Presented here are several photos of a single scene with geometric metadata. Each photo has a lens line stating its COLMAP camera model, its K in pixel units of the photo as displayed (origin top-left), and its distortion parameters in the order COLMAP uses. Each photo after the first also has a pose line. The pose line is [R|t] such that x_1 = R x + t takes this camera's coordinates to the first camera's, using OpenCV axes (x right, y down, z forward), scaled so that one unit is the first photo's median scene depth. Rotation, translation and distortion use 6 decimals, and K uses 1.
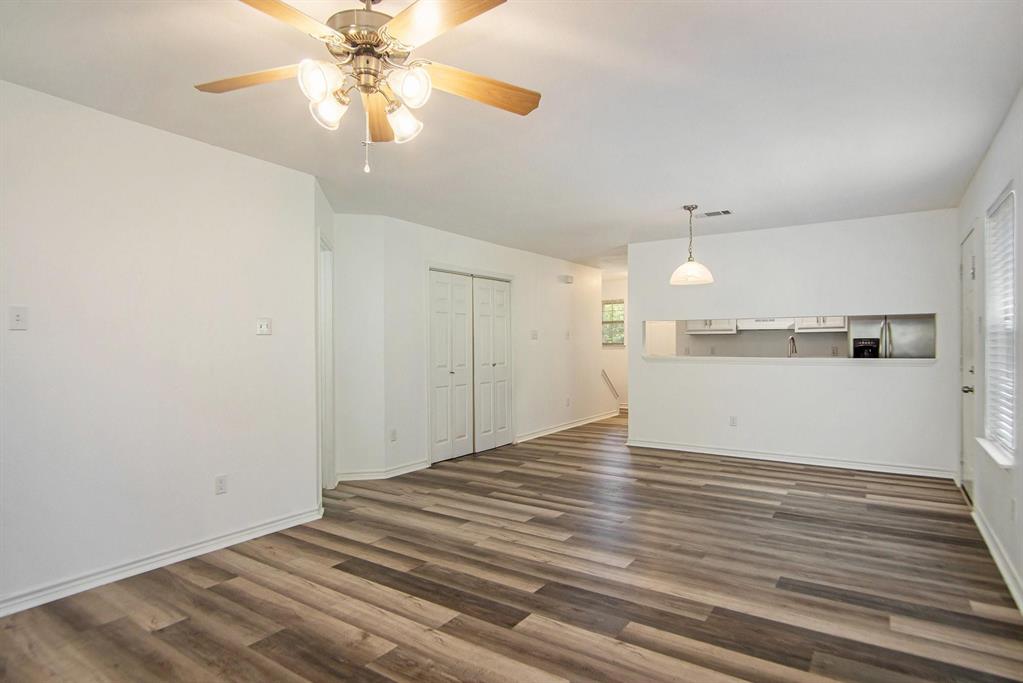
lens RADIAL K [[543.7, 0, 512.7], [0, 543.7, 343.0], [0, 0, 1]] dist [-0.016825, 0.000692]
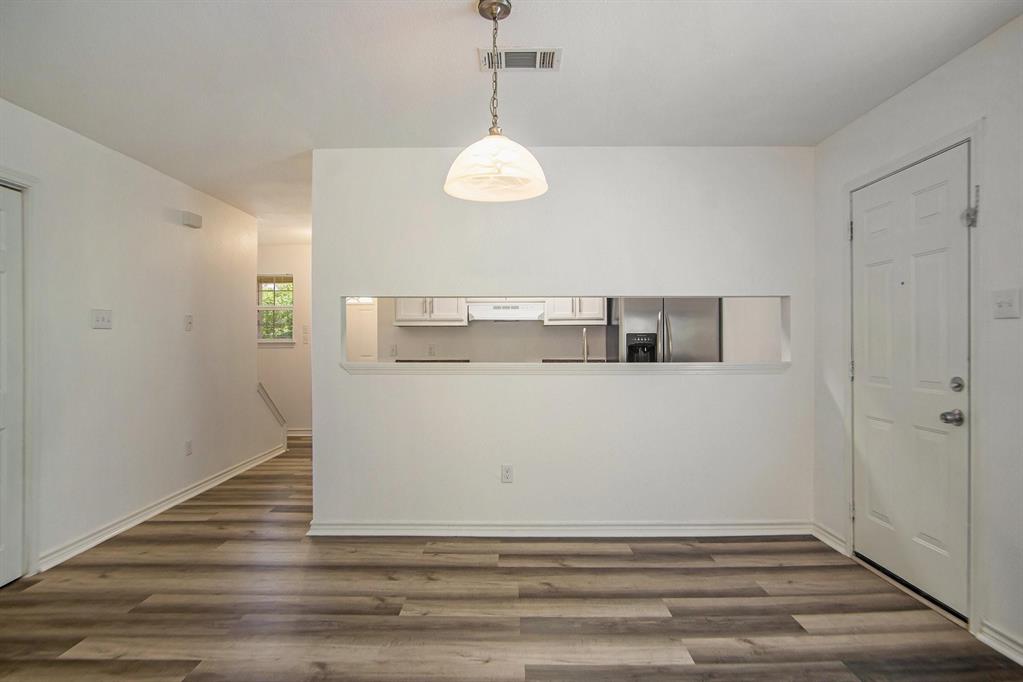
lens RADIAL K [[543.7, 0, 513.5], [0, 543.7, 341.1], [0, 0, 1]] dist [-0.016825, 0.000692]
pose [[0.822549, 0.004893, 0.568674, 0.070894], [-0.005062, 0.999986, -0.001282, 0.003798], [-0.568672, -0.001824, 0.822562, 0.435427]]
